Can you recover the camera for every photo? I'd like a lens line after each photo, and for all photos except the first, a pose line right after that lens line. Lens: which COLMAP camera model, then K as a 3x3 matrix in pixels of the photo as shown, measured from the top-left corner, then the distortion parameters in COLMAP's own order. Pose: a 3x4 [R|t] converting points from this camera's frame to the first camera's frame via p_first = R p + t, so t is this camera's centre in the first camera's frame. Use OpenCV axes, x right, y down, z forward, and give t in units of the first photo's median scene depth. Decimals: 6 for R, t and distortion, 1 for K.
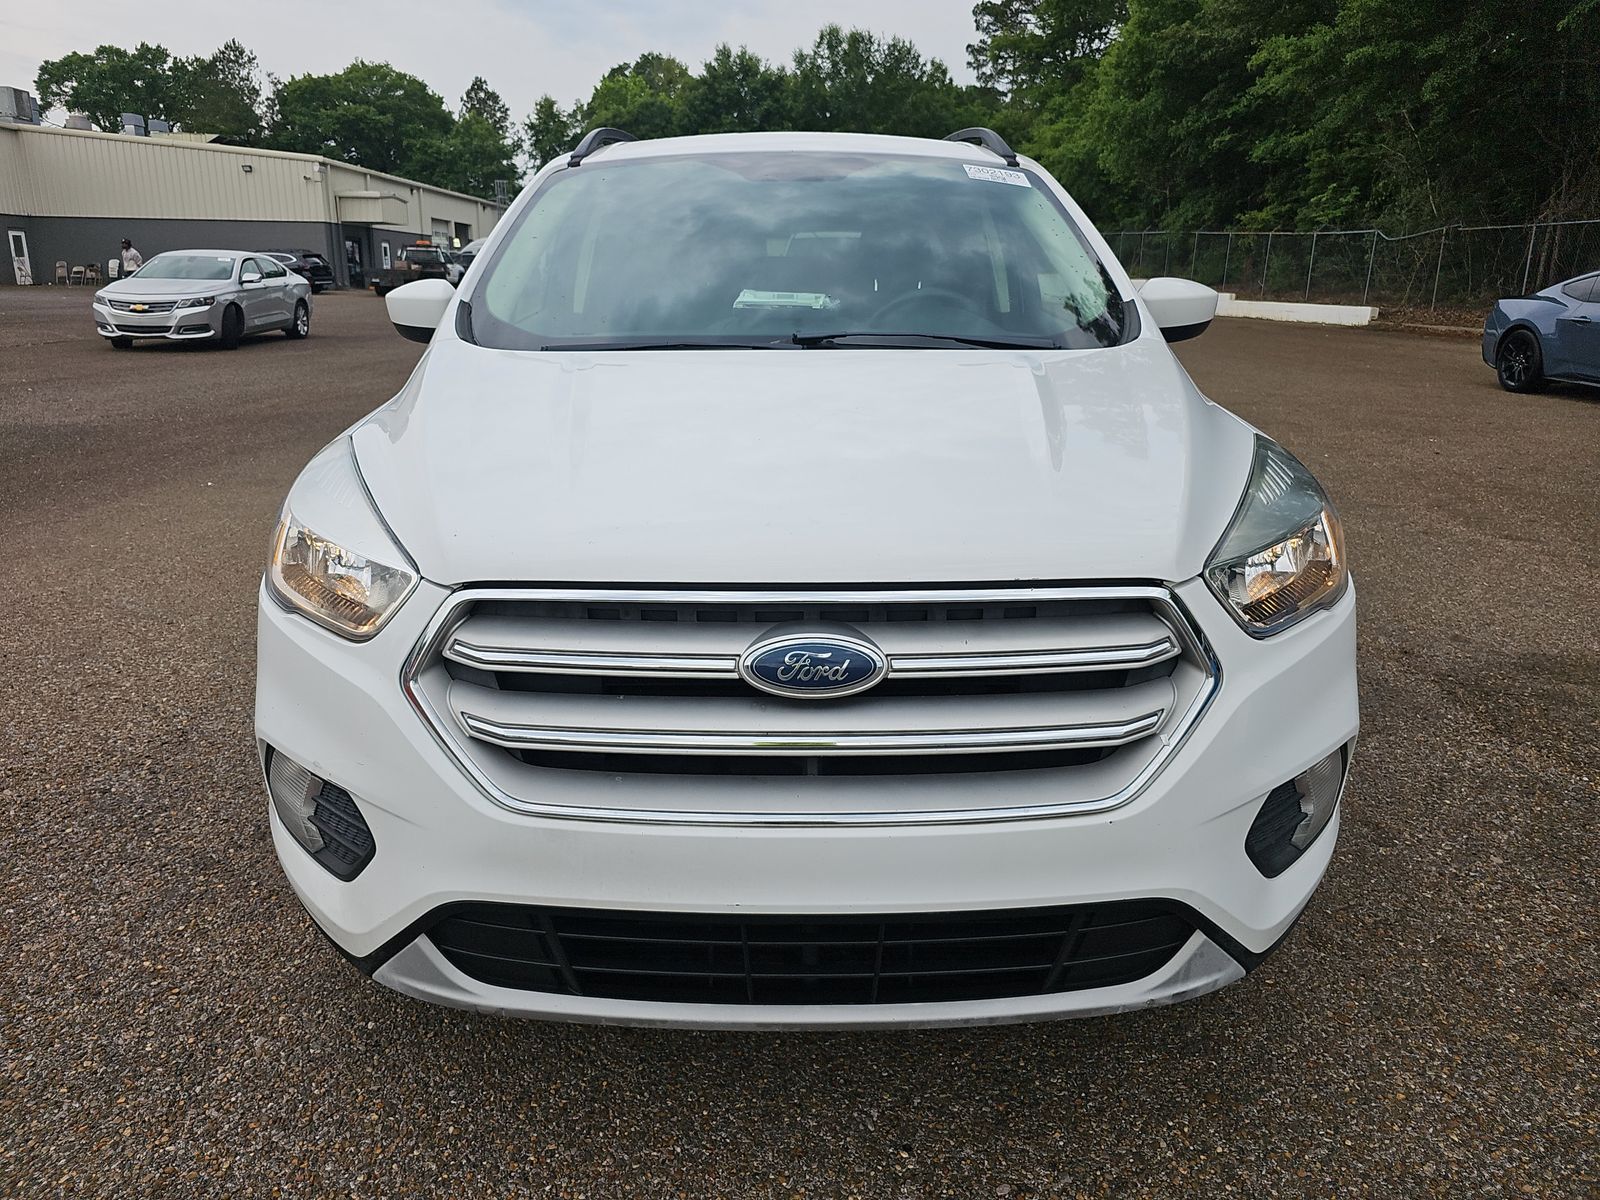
lens RADIAL K [[1041.9, 0, 804.6], [0, 1041.9, 596.6], [0, 0, 1]] dist [0.035862, -0.021076]
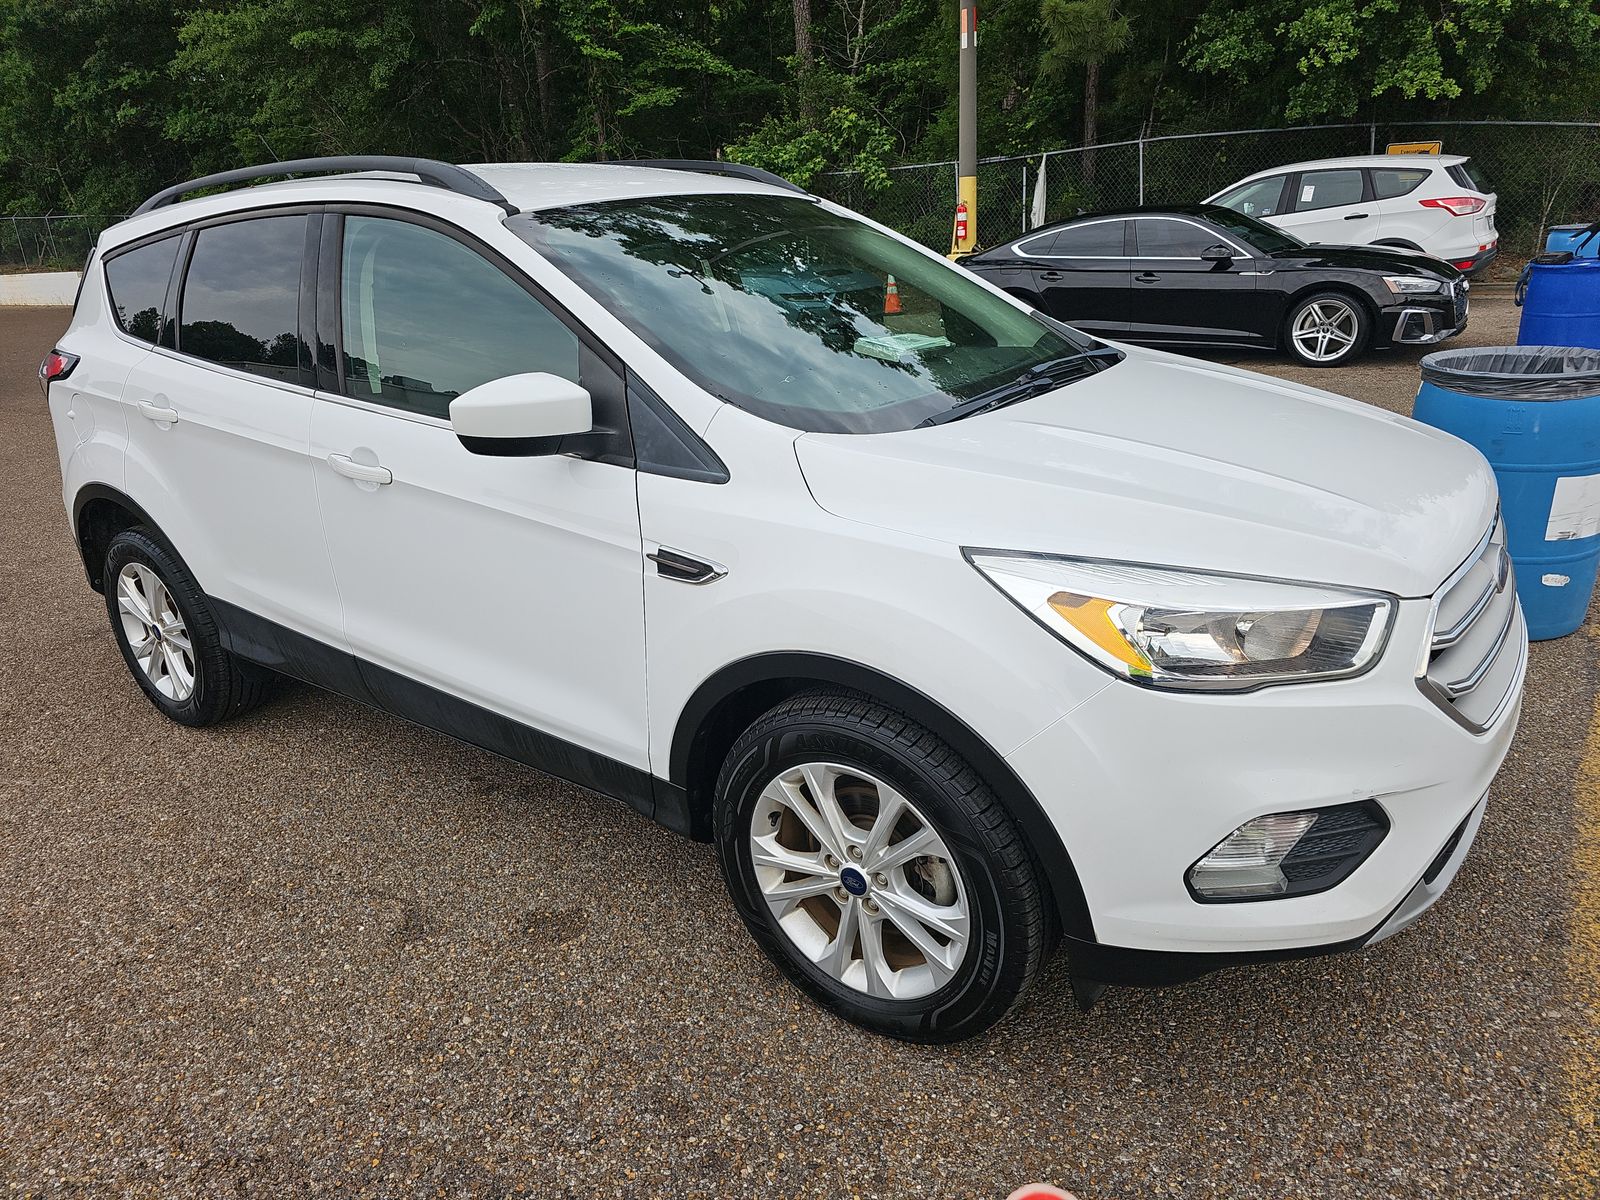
lens RADIAL K [[1041.9, 0, 805.1], [0, 1041.9, 600.5], [0, 0, 1]] dist [0.035862, -0.021076]
pose [[0.597368, -0.312525, 0.738566, -1.292775], [0.295203, 0.941971, 0.159829, -0.314631], [-0.745658, 0.122550, 0.654962, 0.538795]]
